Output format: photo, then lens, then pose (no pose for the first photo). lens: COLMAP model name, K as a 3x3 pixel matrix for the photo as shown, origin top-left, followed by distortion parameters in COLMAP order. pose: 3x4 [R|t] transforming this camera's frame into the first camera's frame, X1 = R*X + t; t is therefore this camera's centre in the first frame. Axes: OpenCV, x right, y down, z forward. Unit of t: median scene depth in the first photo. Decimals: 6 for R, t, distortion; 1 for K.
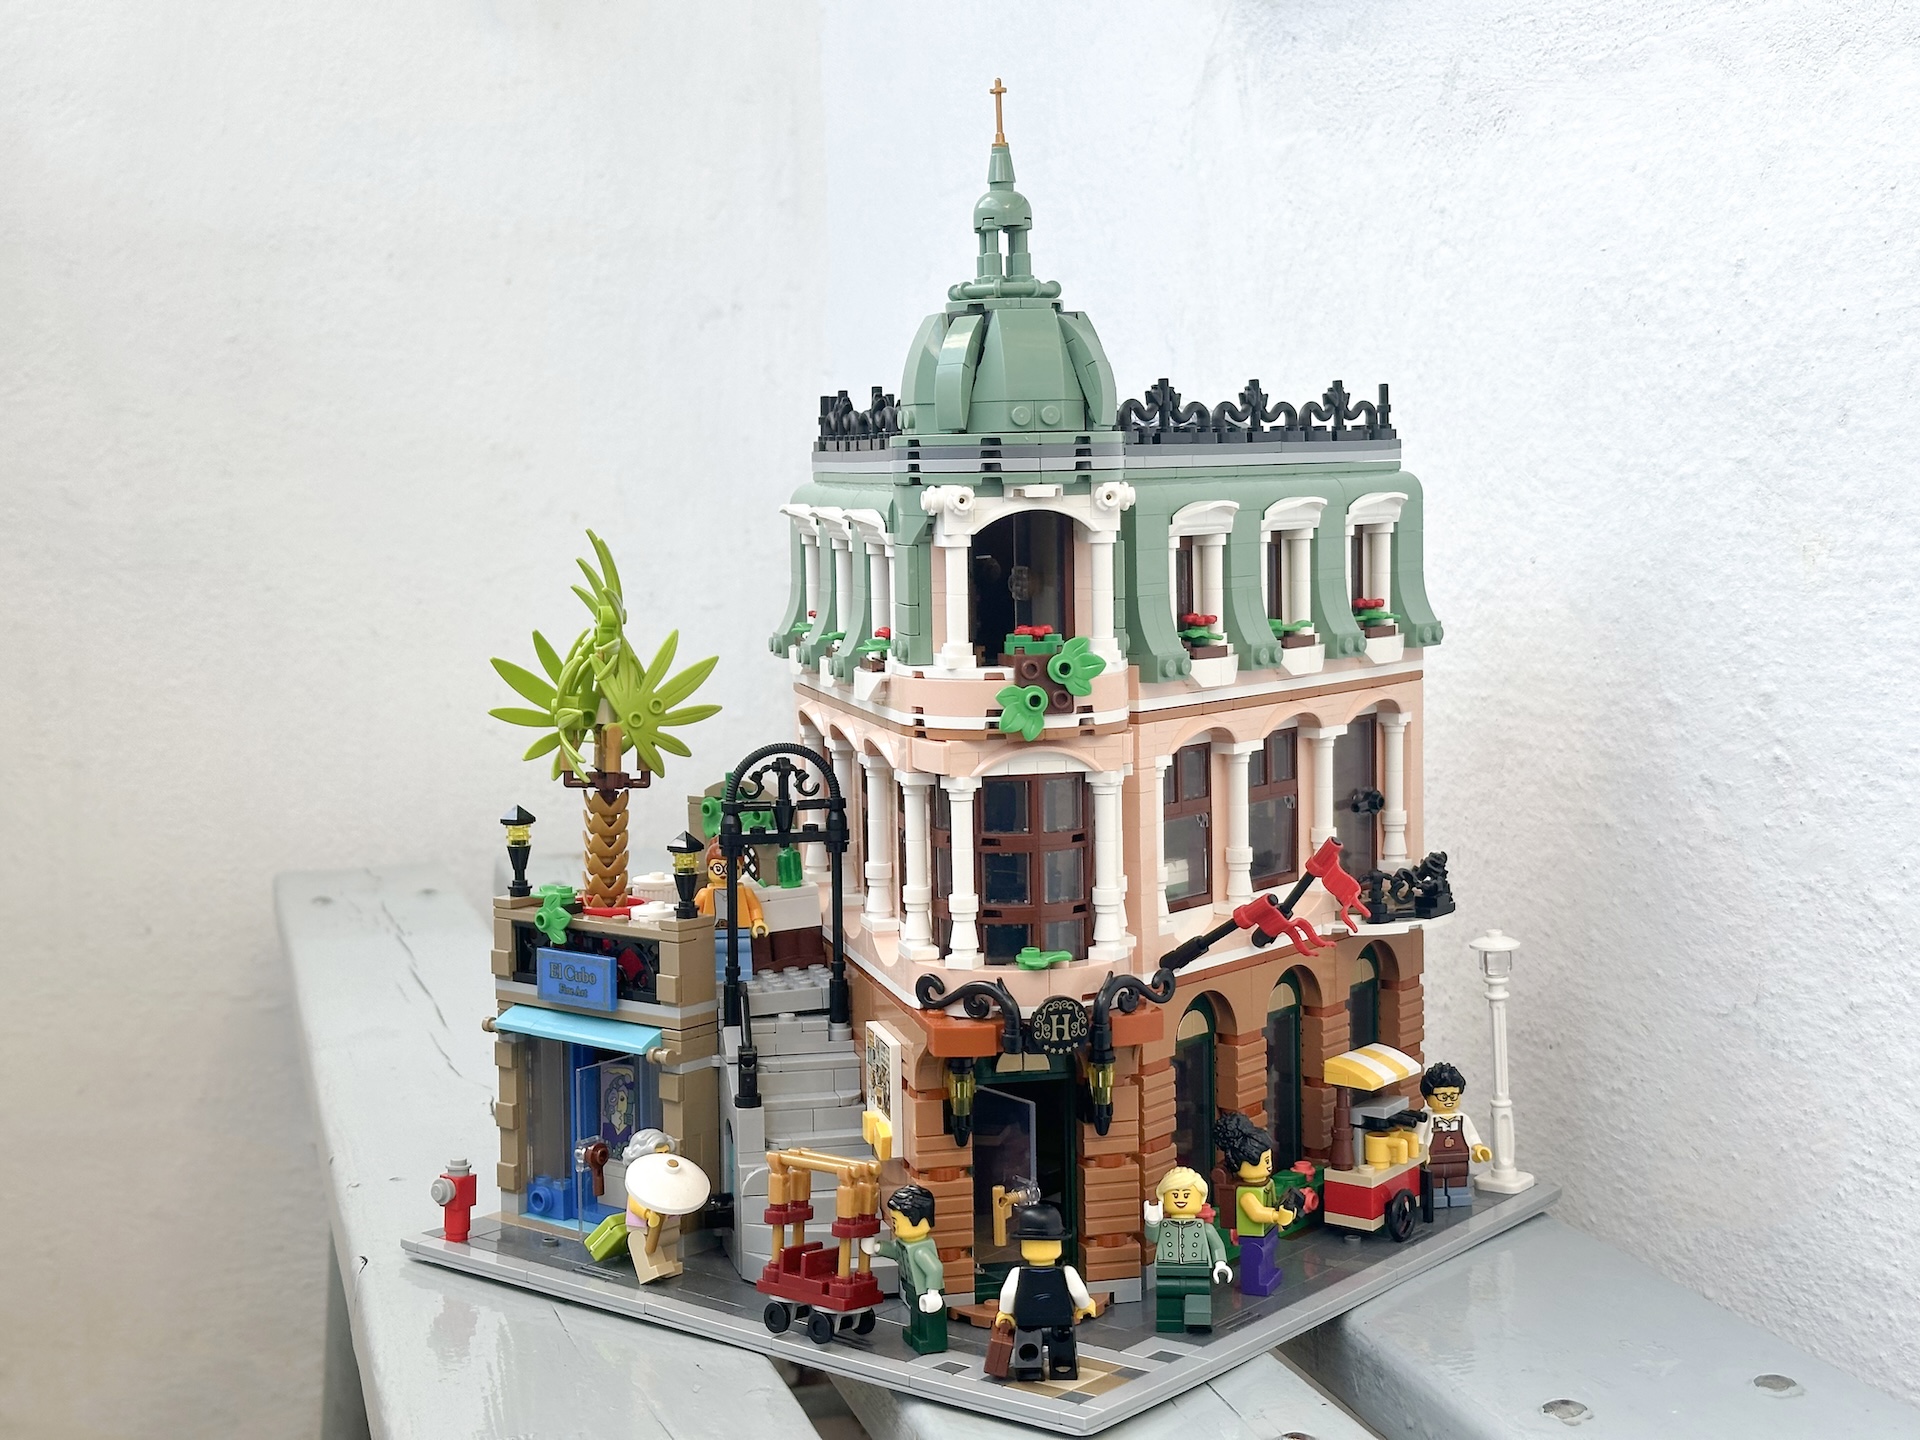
lens RADIAL K [[2709.5, 0, 960.0], [0, 2709.5, 720.0], [0, 0, 1]] dist [0.014663, -0.017400]
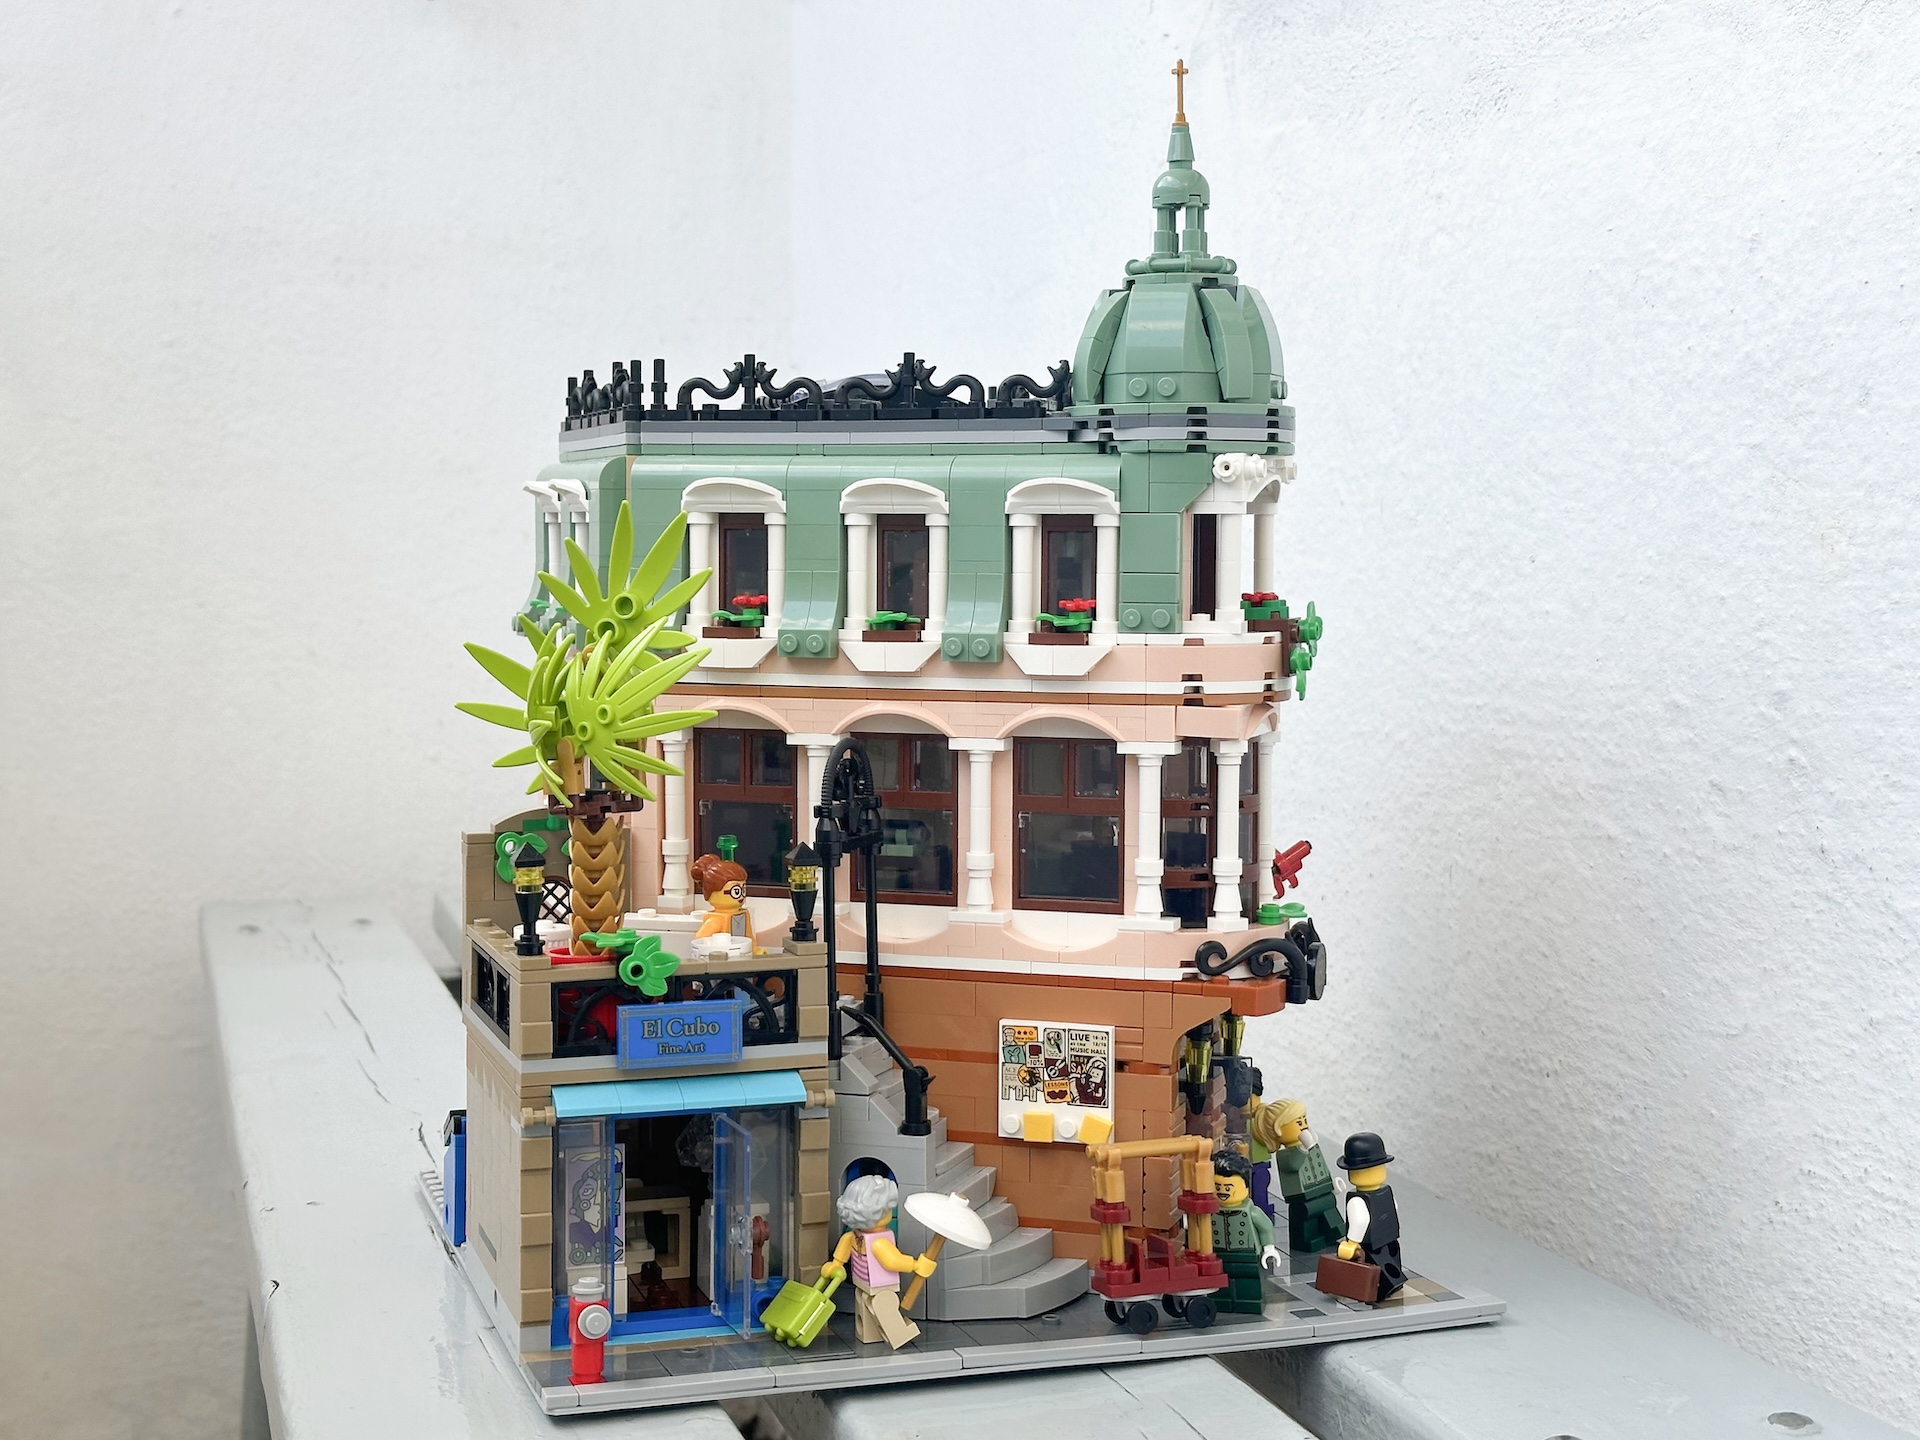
lens RADIAL K [[2823.4, 0, 963.8], [0, 2823.4, 712.2], [0, 0, 1]] dist [0.104190, -0.185177]
pose [[0.556677, -0.044429, 0.829540, -0.837869], [0.073215, 0.997307, 0.004282, -0.001501], [-0.827496, 0.058351, 0.558431, 0.440731]]
